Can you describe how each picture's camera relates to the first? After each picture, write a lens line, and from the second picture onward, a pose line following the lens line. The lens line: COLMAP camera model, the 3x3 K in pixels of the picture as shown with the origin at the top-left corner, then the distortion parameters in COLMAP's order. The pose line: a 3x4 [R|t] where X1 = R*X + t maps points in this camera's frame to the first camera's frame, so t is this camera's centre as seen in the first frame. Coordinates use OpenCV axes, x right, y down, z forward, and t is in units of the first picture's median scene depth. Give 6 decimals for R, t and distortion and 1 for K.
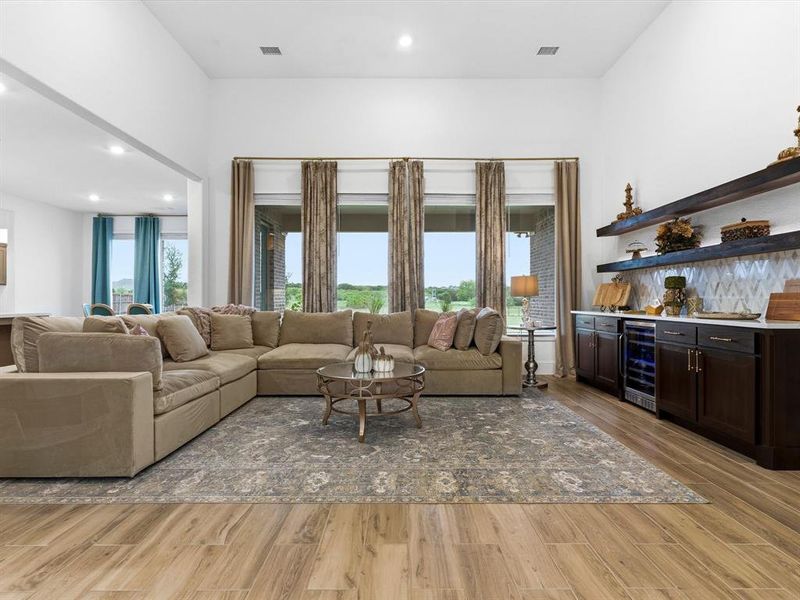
lens RADIAL K [[432.8, 0, 400.0], [0, 432.8, 300.0], [0, 0, 1]] dist [-0.000296, 0.001857]
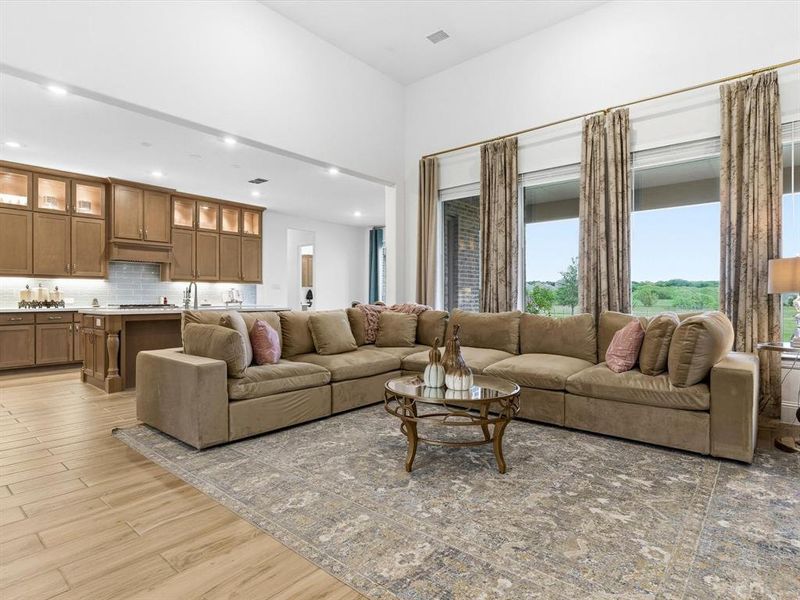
lens RADIAL K [[432.8, 0, 400.0], [0, 432.8, 300.0], [0, 0, 1]] dist [-0.000296, 0.001857]
pose [[0.759397, 0.004983, -0.650608, 0.250310], [-0.002358, 0.999985, 0.004906, -0.001084], [0.650623, -0.002191, 0.759398, 0.210643]]
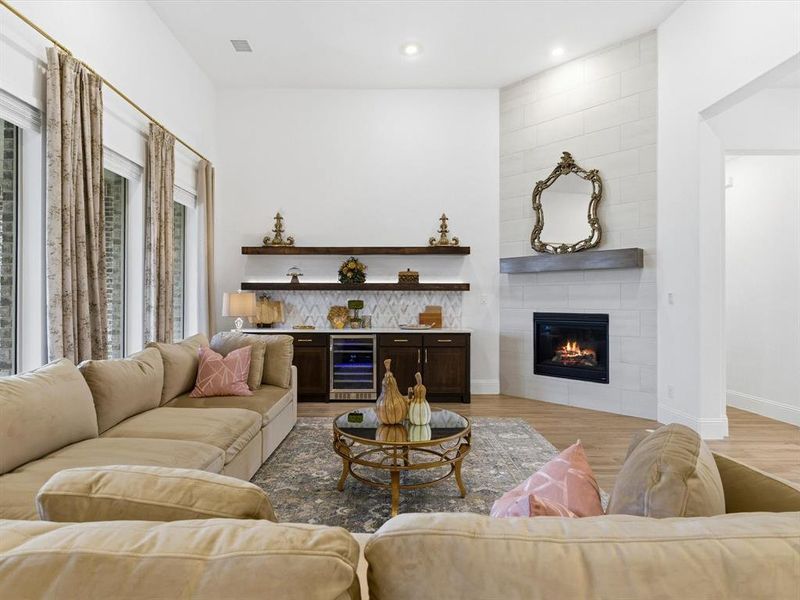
lens RADIAL K [[432.8, 0, 400.0], [0, 432.8, 300.0], [0, 0, 1]] dist [-0.000296, 0.001857]
pose [[-0.023634, 0.001998, 0.999719, -0.557097], [-0.003063, 0.999993, -0.002071, -0.039607], [-0.999716, -0.003111, -0.023628, 0.665706]]
